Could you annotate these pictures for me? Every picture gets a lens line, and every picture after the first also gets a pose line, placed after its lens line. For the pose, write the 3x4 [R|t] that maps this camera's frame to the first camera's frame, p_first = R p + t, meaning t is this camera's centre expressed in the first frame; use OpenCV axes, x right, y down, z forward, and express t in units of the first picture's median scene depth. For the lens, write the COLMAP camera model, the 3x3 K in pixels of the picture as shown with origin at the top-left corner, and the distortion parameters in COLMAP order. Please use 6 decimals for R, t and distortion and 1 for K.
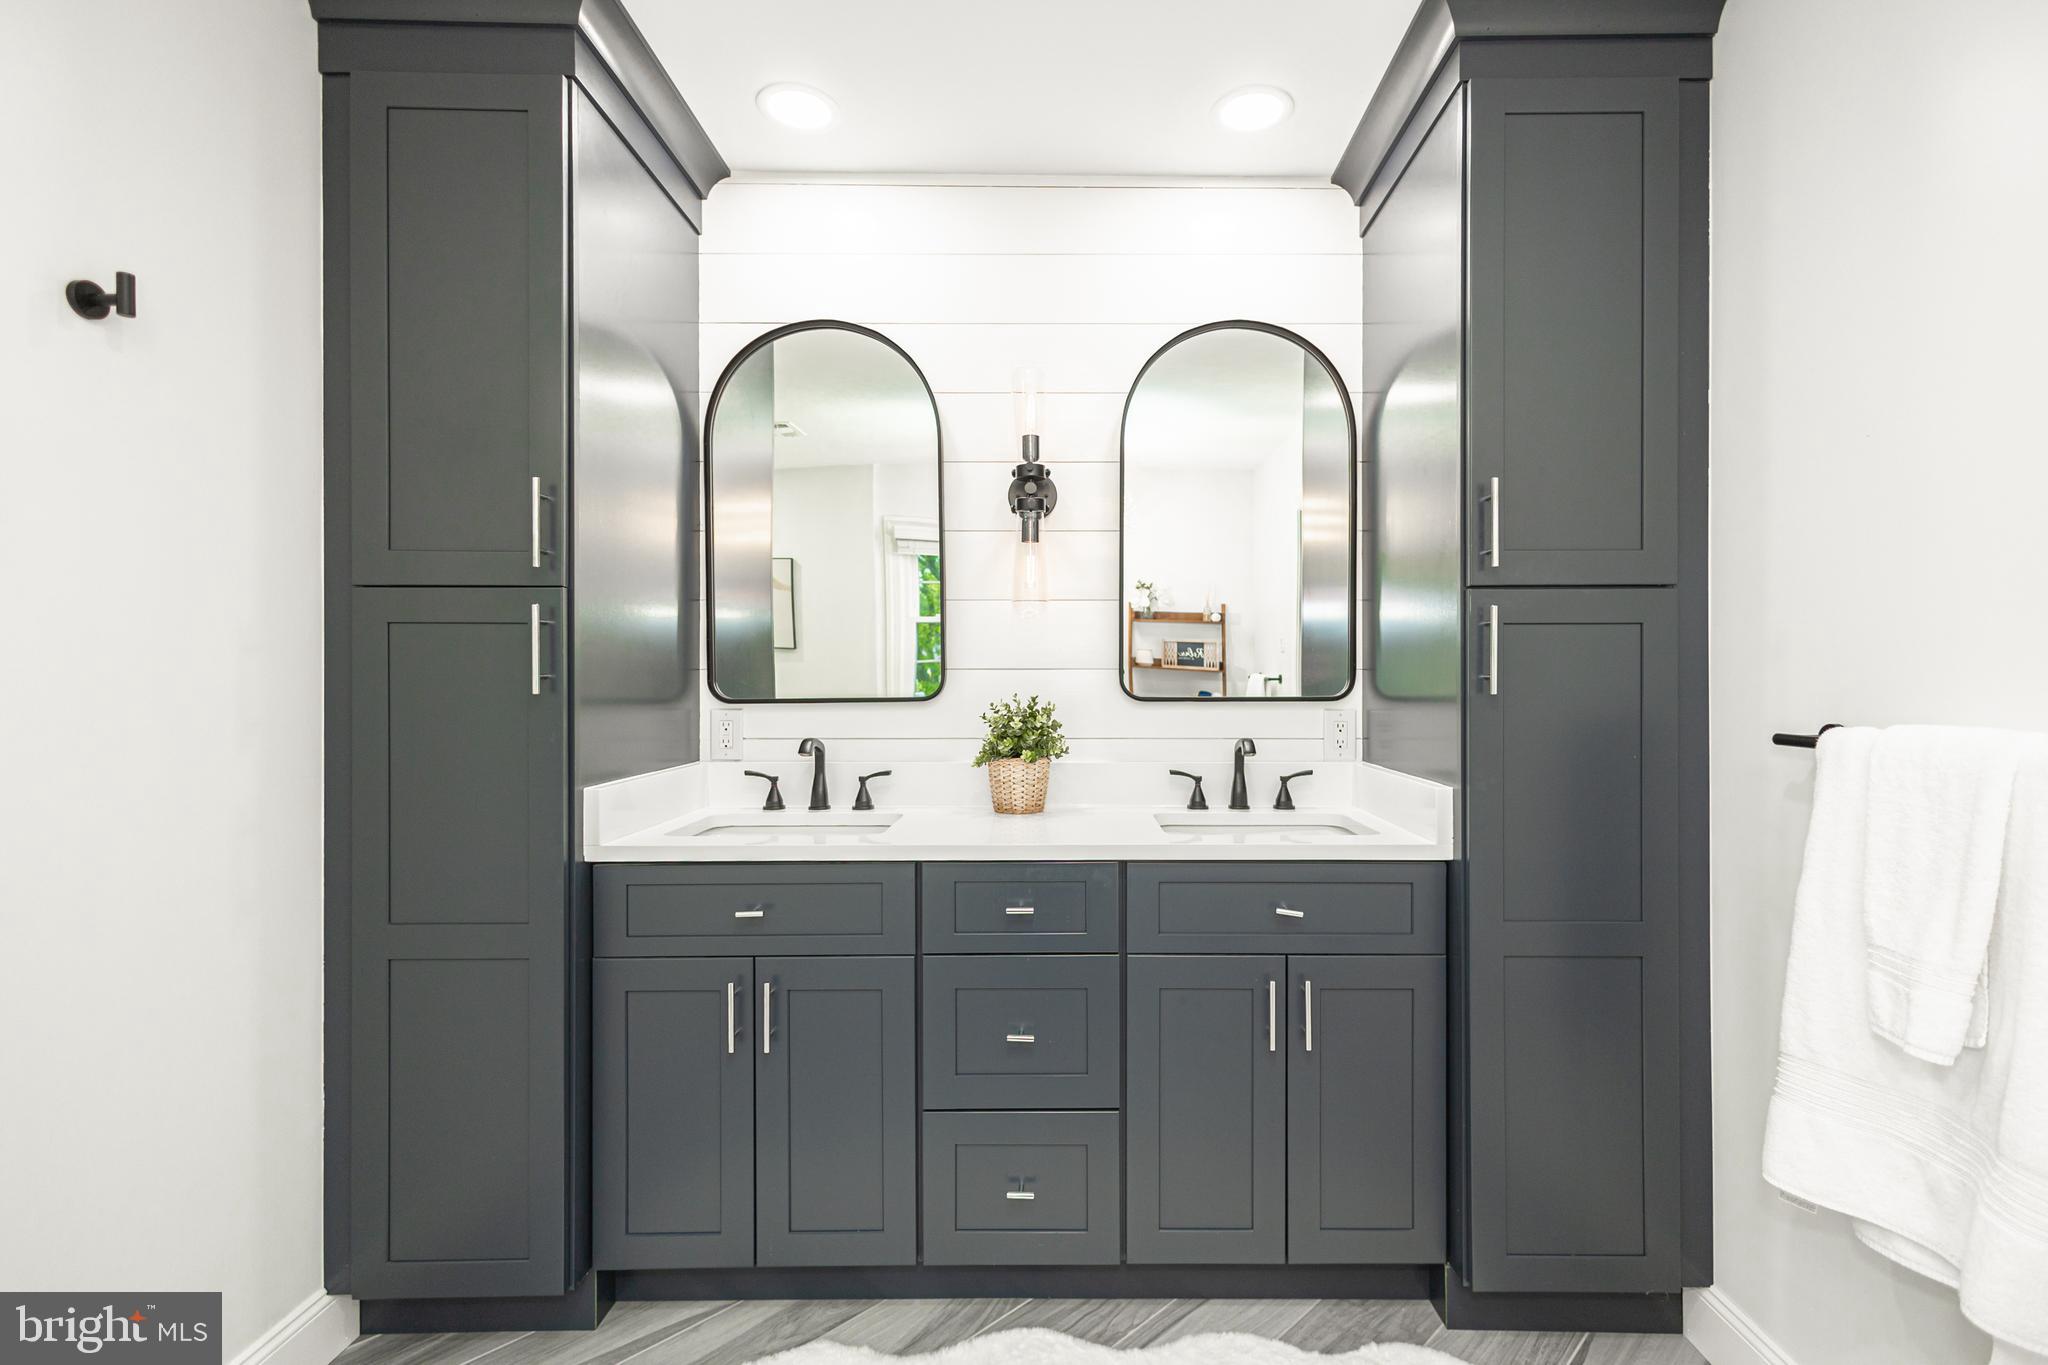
lens RADIAL K [[941.6, 0, 1024.0], [0, 941.6, 682.5], [0, 0, 1]] dist [0.012172, 0.000073]
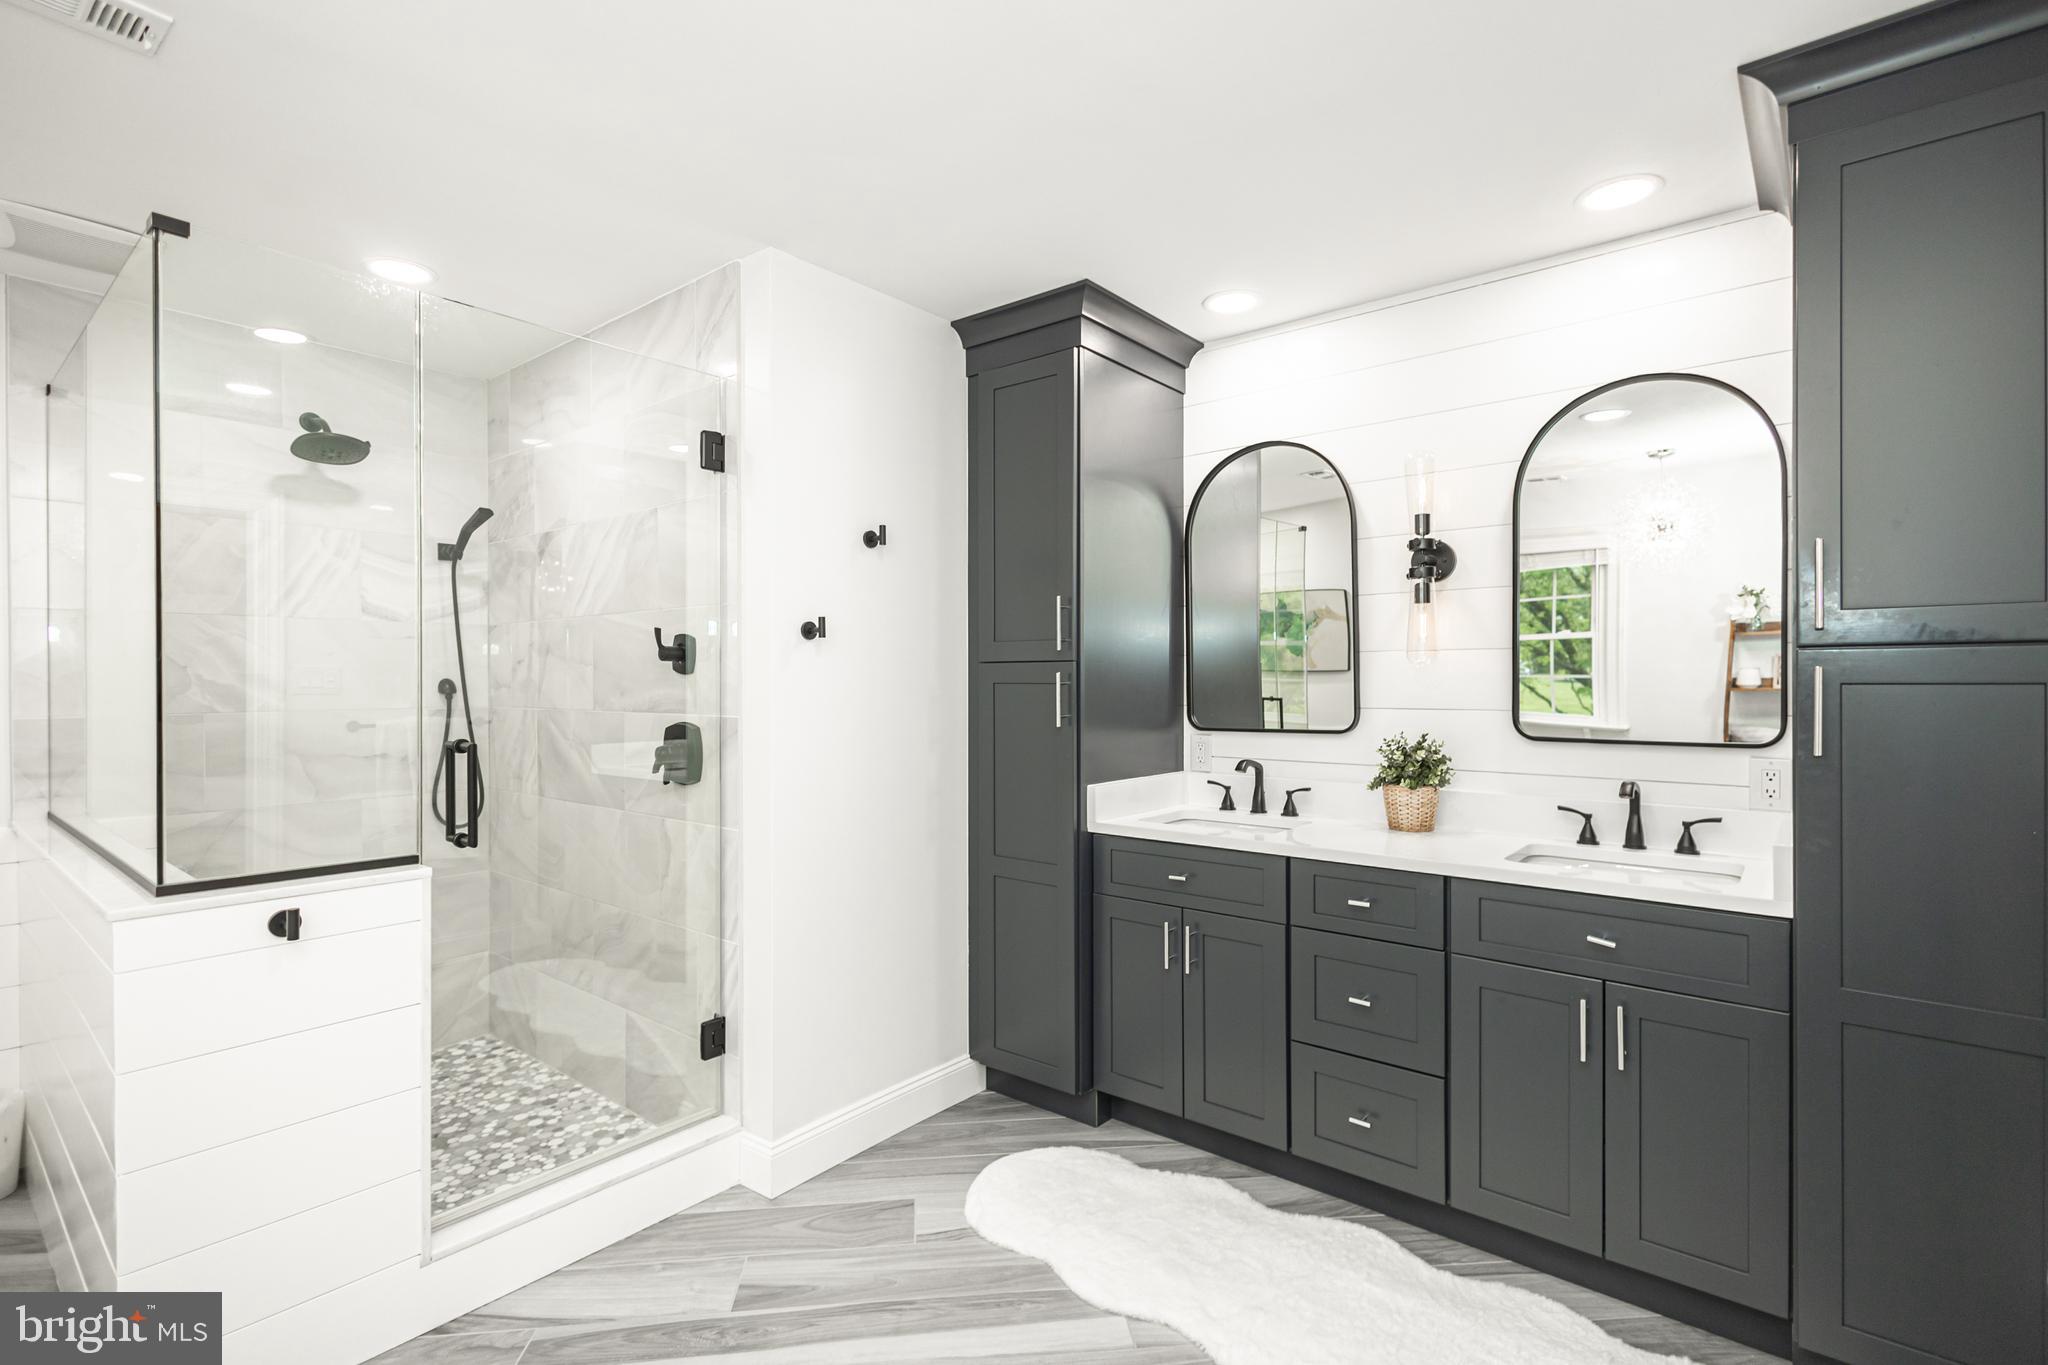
lens RADIAL K [[941.6, 0, 1024.0], [0, 941.6, 682.5], [0, 0, 1]] dist [0.012172, 0.000073]
pose [[0.768576, -0.000277, -0.639758, 0.393089], [0.003395, 0.999988, 0.003646, -0.057474], [0.639749, -0.004974, 0.768568, -0.242592]]
